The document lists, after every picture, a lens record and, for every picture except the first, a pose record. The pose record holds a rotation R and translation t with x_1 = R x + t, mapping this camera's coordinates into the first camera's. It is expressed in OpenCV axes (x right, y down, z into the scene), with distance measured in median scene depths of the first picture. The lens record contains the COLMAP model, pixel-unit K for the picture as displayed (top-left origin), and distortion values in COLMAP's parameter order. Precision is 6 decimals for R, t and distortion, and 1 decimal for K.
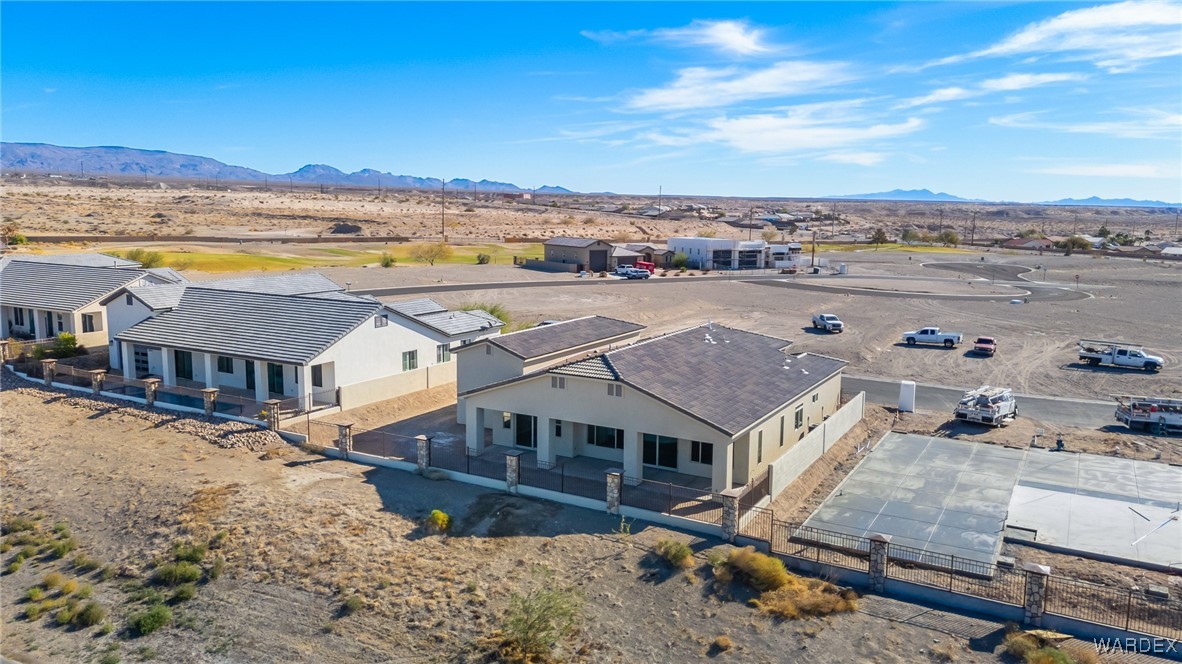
lens RADIAL K [[863.8, 0, 588.6], [0, 863.8, 332.2], [0, 0, 1]] dist [0.079996, -0.074520]
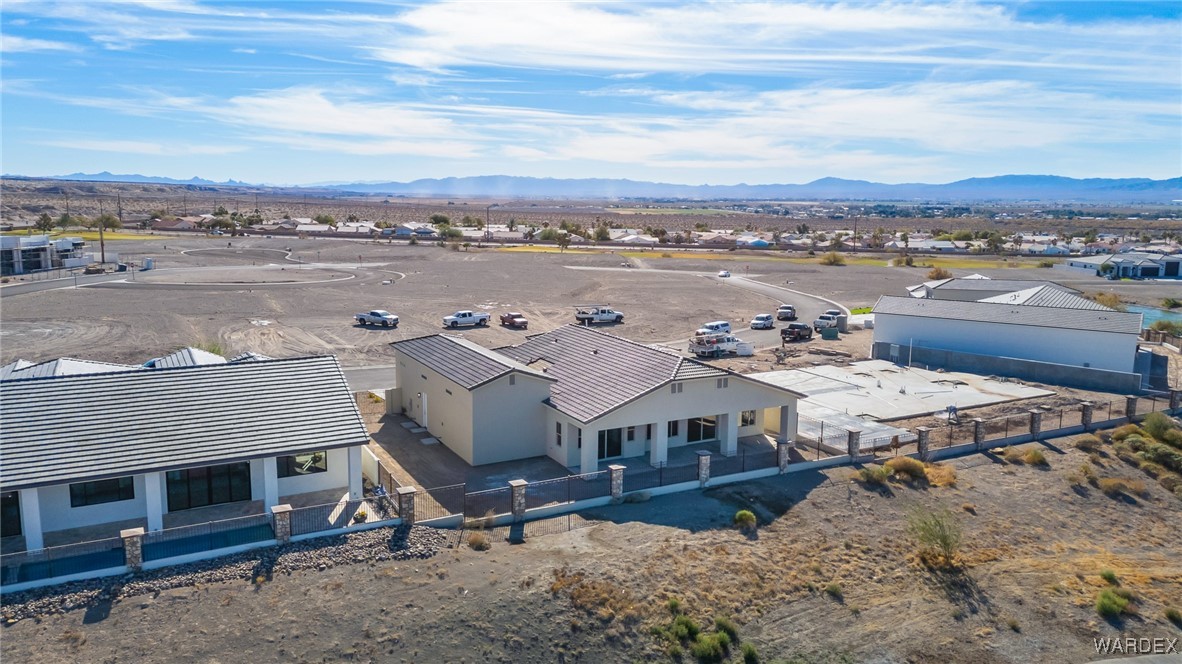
lens RADIAL K [[863.8, 0, 583.7], [0, 863.8, 343.9], [0, 0, 1]] dist [0.079996, -0.074520]
pose [[0.527644, -0.150496, 0.836028, -1.057860], [0.115754, 0.987739, 0.104750, -0.135218], [-0.841542, 0.041503, 0.538595, 0.488811]]
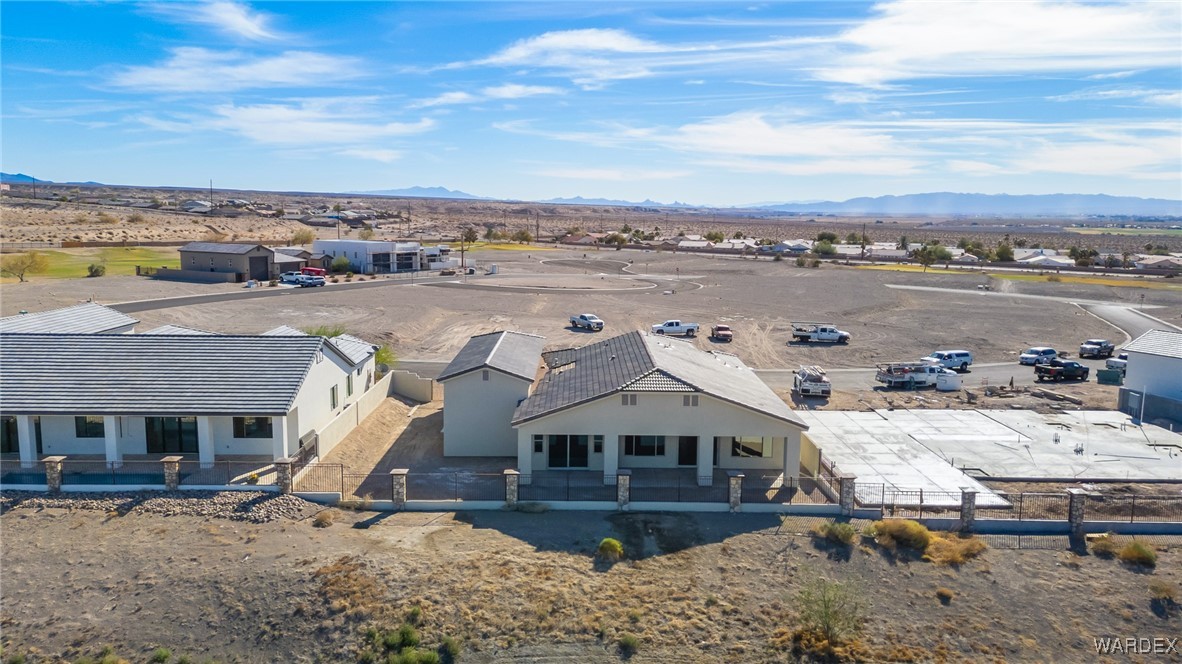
lens RADIAL K [[863.8, 0, 590.1], [0, 863.8, 335.0], [0, 0, 1]] dist [0.079996, -0.074520]
pose [[0.862229, -0.074344, 0.501033, -0.599964], [0.070058, 0.997167, 0.027399, -0.052958], [-0.501650, 0.011477, 0.864994, 0.119797]]
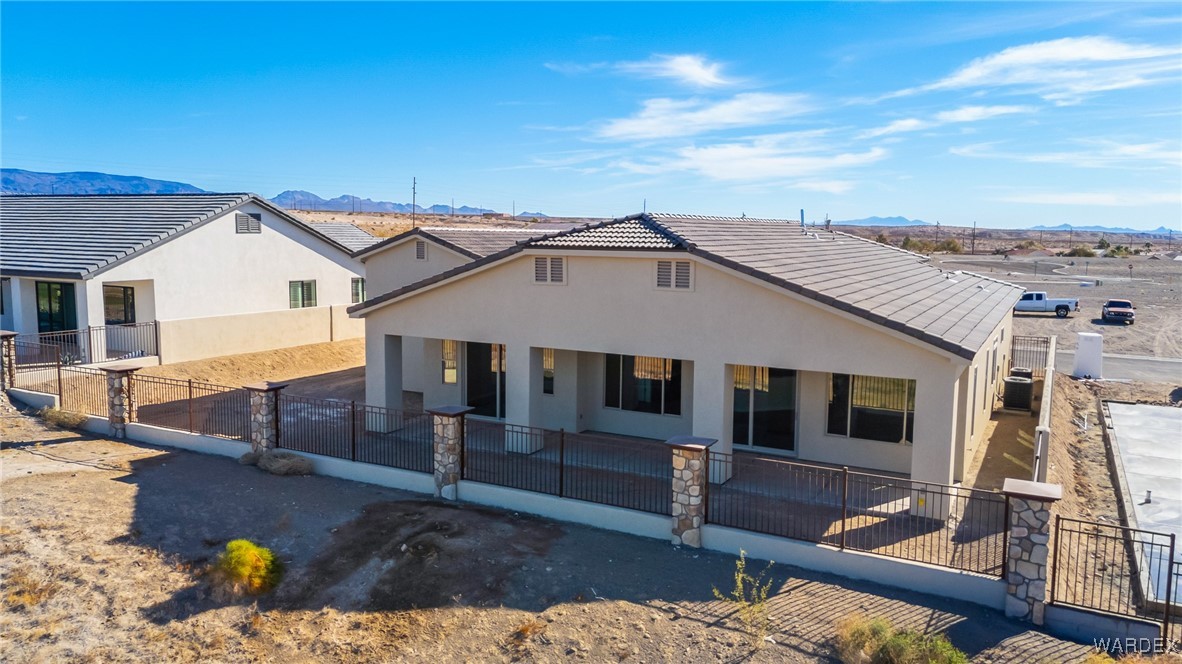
lens RADIAL K [[863.8, 0, 582.9], [0, 863.8, 313.2], [0, 0, 1]] dist [0.079996, -0.074520]
pose [[0.999632, 0.000804, 0.027117, -0.028693], [0.000570, 0.998717, -0.050628, 0.108006], [-0.027123, 0.050625, 0.998349, 0.525502]]
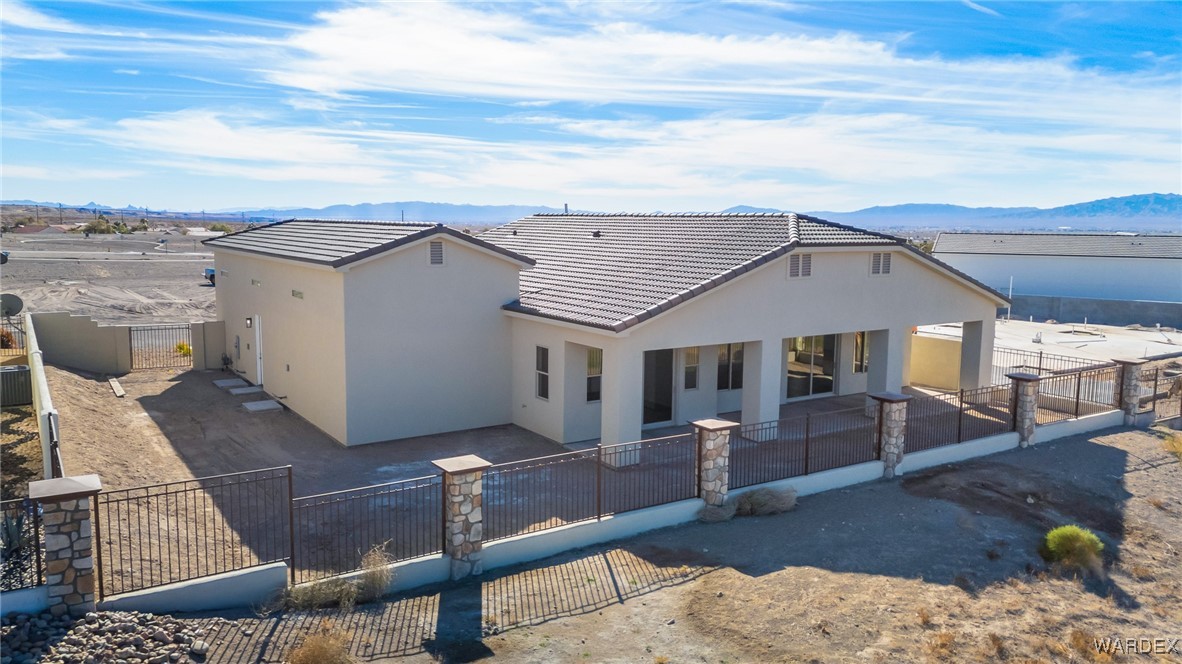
lens RADIAL K [[863.8, 0, 582.8], [0, 863.8, 340.5], [0, 0, 1]] dist [0.079996, -0.074520]
pose [[0.445841, -0.126591, 0.886115, -0.572758], [0.120444, 0.989430, 0.080750, 0.045286], [-0.886972, 0.070726, 0.456376, 0.886792]]
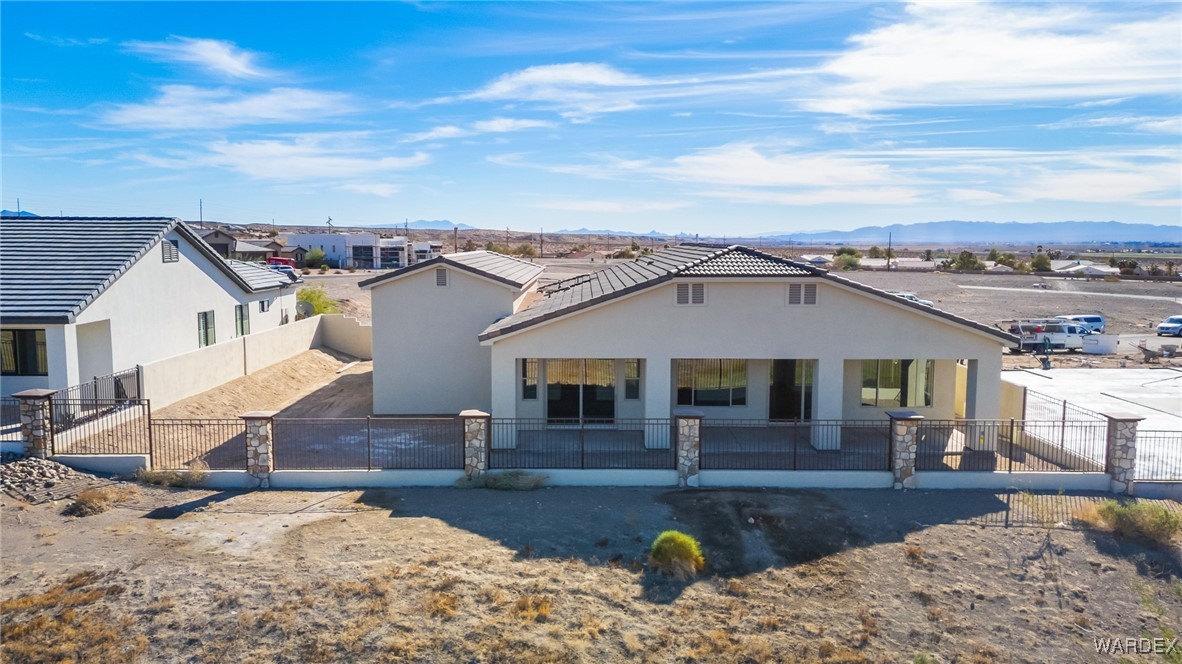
lens RADIAL K [[863.8, 0, 581.0], [0, 863.8, 356.8], [0, 0, 1]] dist [0.079996, -0.074520]
pose [[0.864927, -0.074722, 0.496304, -0.392614], [0.077583, 0.996875, 0.014879, 0.086937], [-0.495865, 0.025635, 0.868021, 0.538289]]
